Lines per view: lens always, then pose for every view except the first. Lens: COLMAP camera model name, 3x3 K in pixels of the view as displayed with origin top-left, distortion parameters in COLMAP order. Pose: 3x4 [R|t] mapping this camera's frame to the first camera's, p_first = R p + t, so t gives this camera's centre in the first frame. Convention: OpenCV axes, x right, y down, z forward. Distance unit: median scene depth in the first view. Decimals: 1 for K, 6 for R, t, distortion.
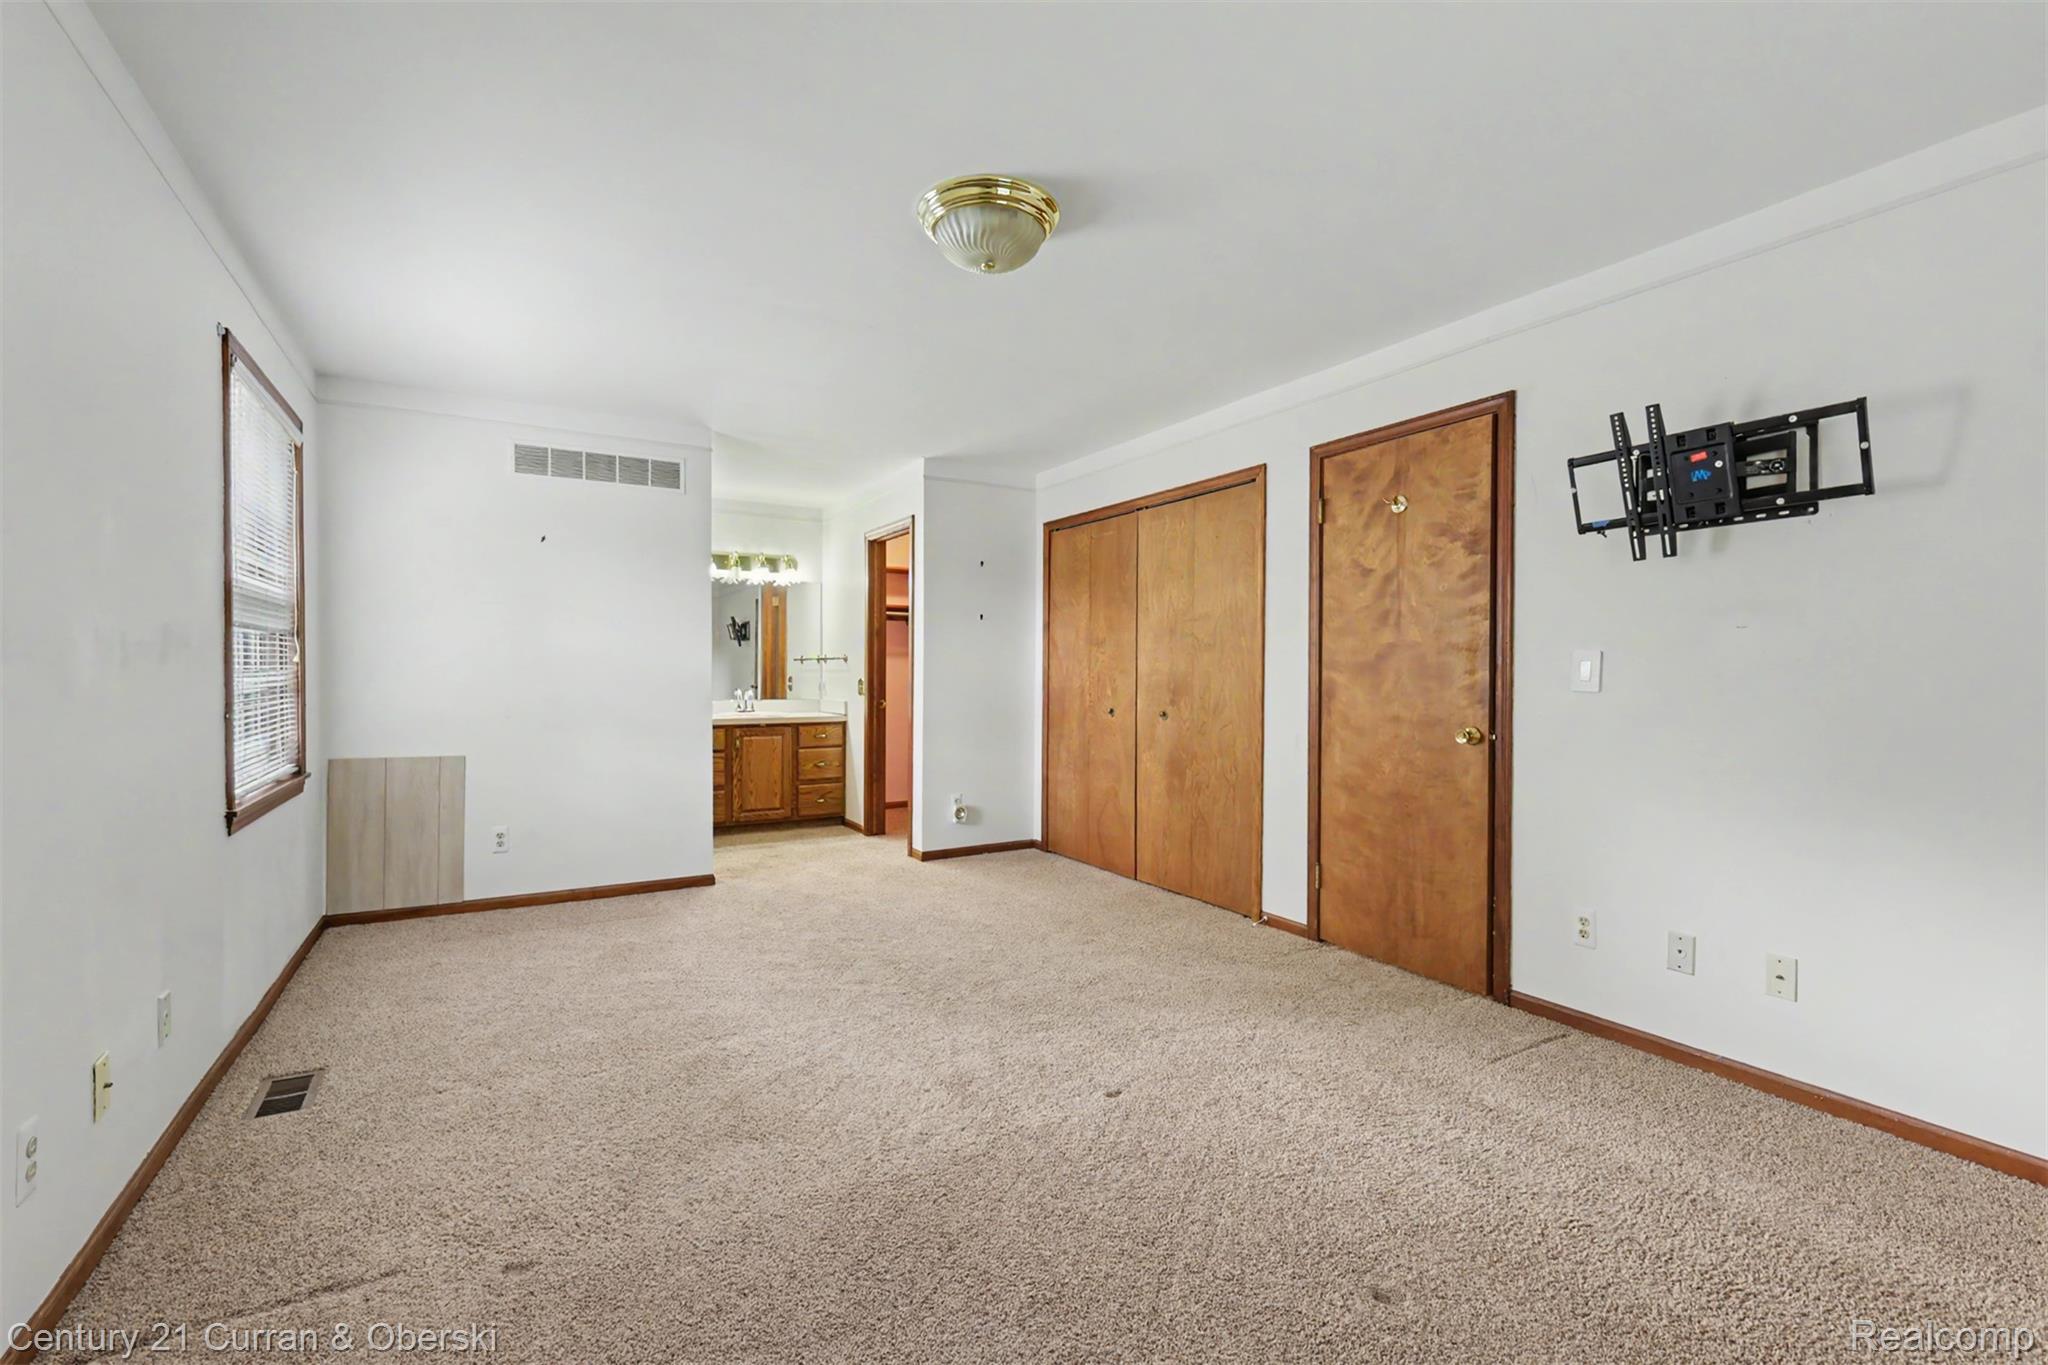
lens RADIAL K [[903.0, 0, 1023.4], [0, 903.0, 685.7], [0, 0, 1]] dist [0.012455, -0.000040]
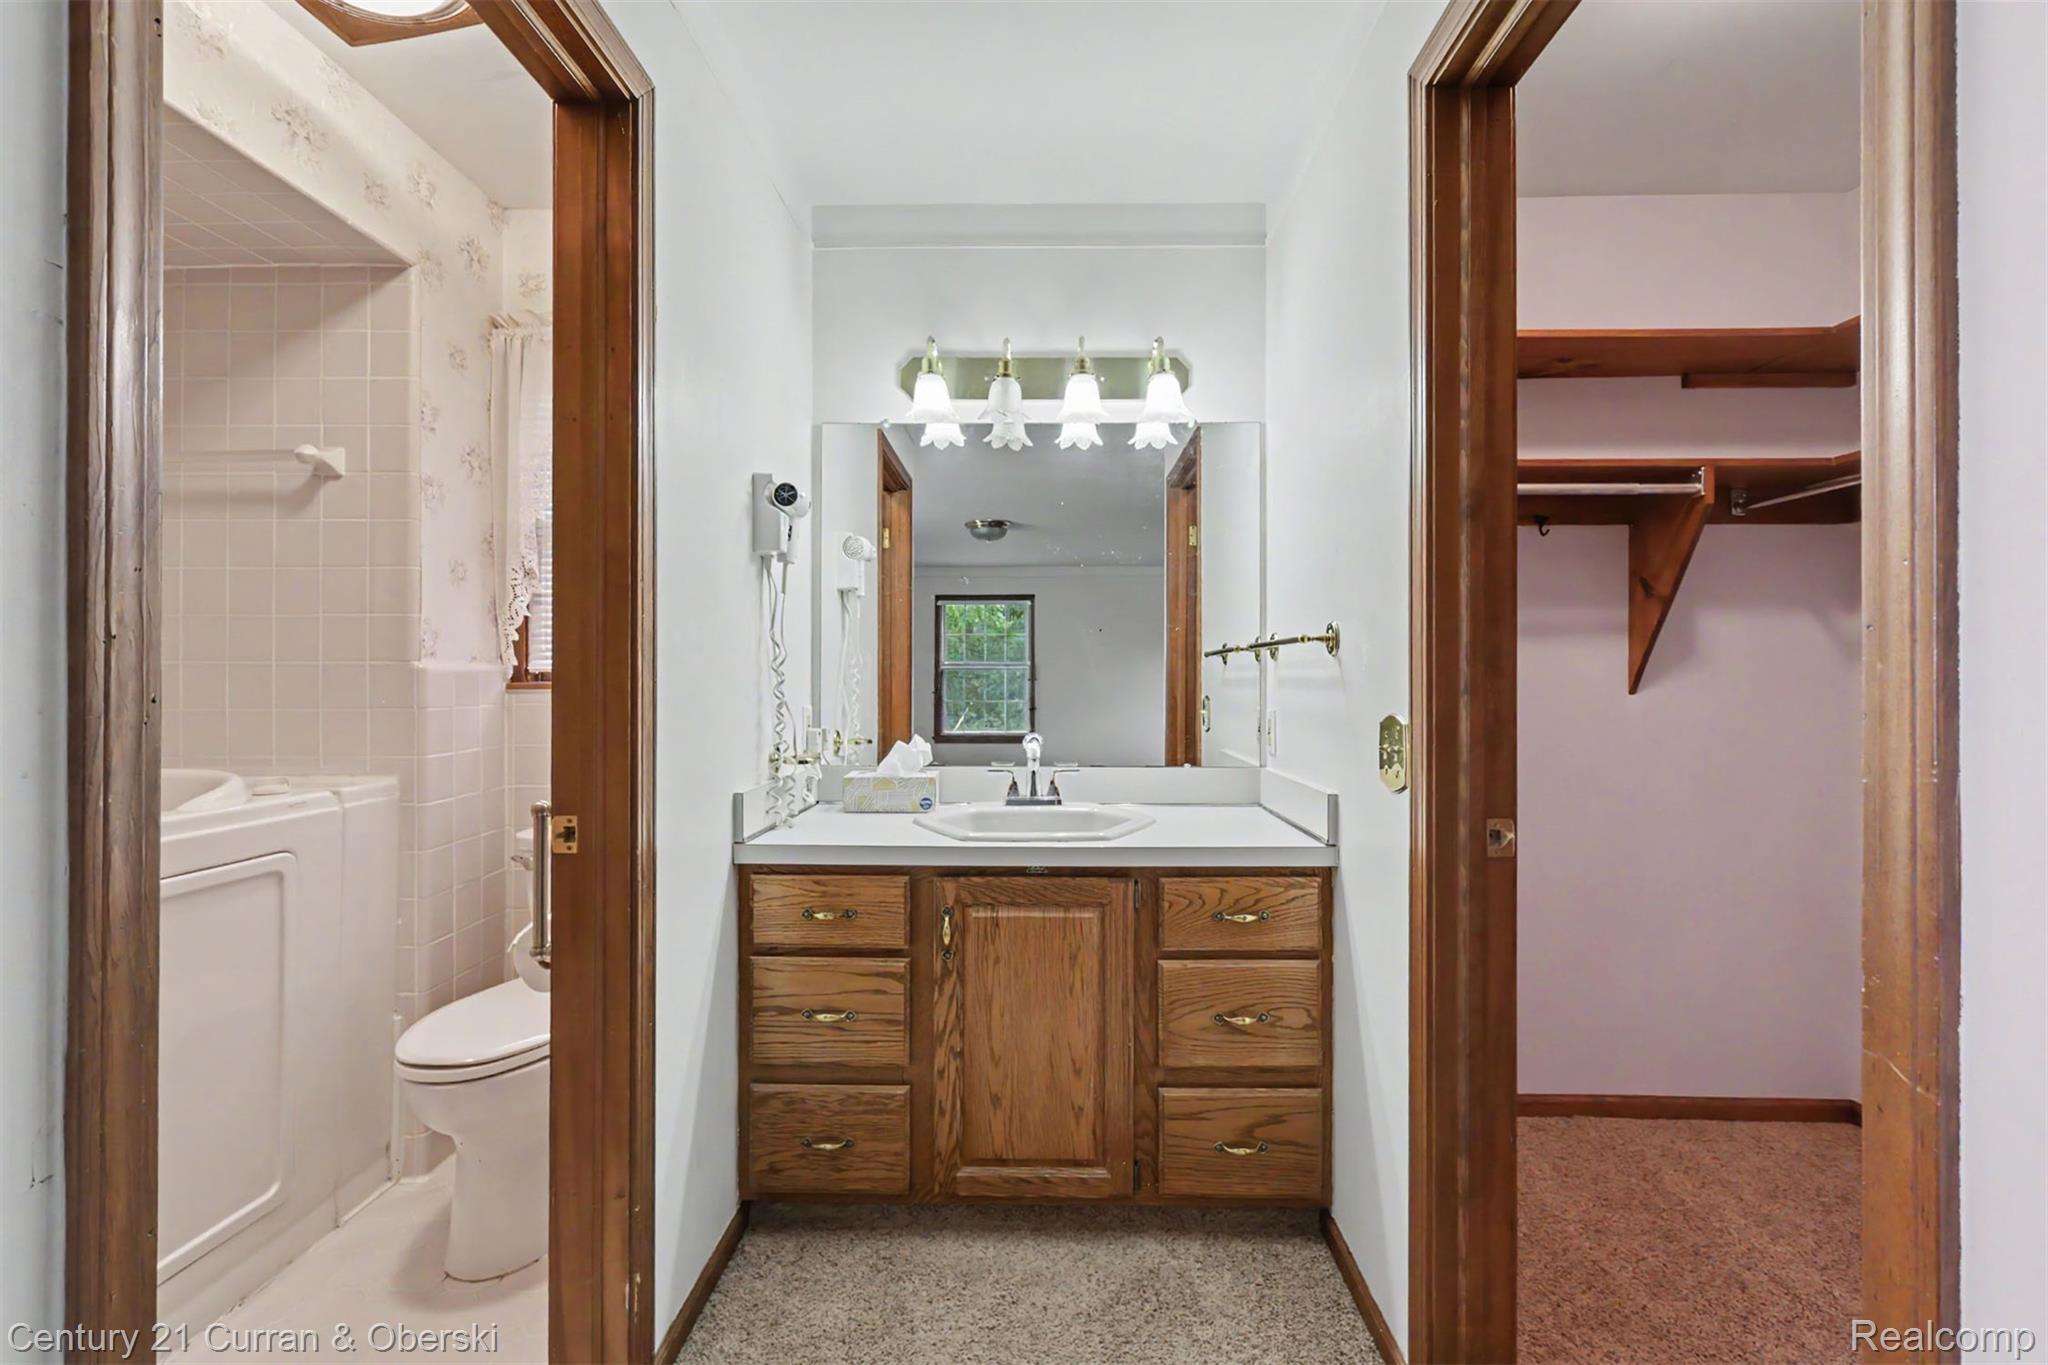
lens RADIAL K [[903.0, 0, 1013.5], [0, 903.0, 686.4], [0, 0, 1]] dist [0.012455, -0.000040]
pose [[0.837540, -0.001882, -0.546373, -0.131281], [-0.004766, 0.999931, -0.010749, -0.012121], [0.546356, 0.011607, 0.837473, 0.735602]]
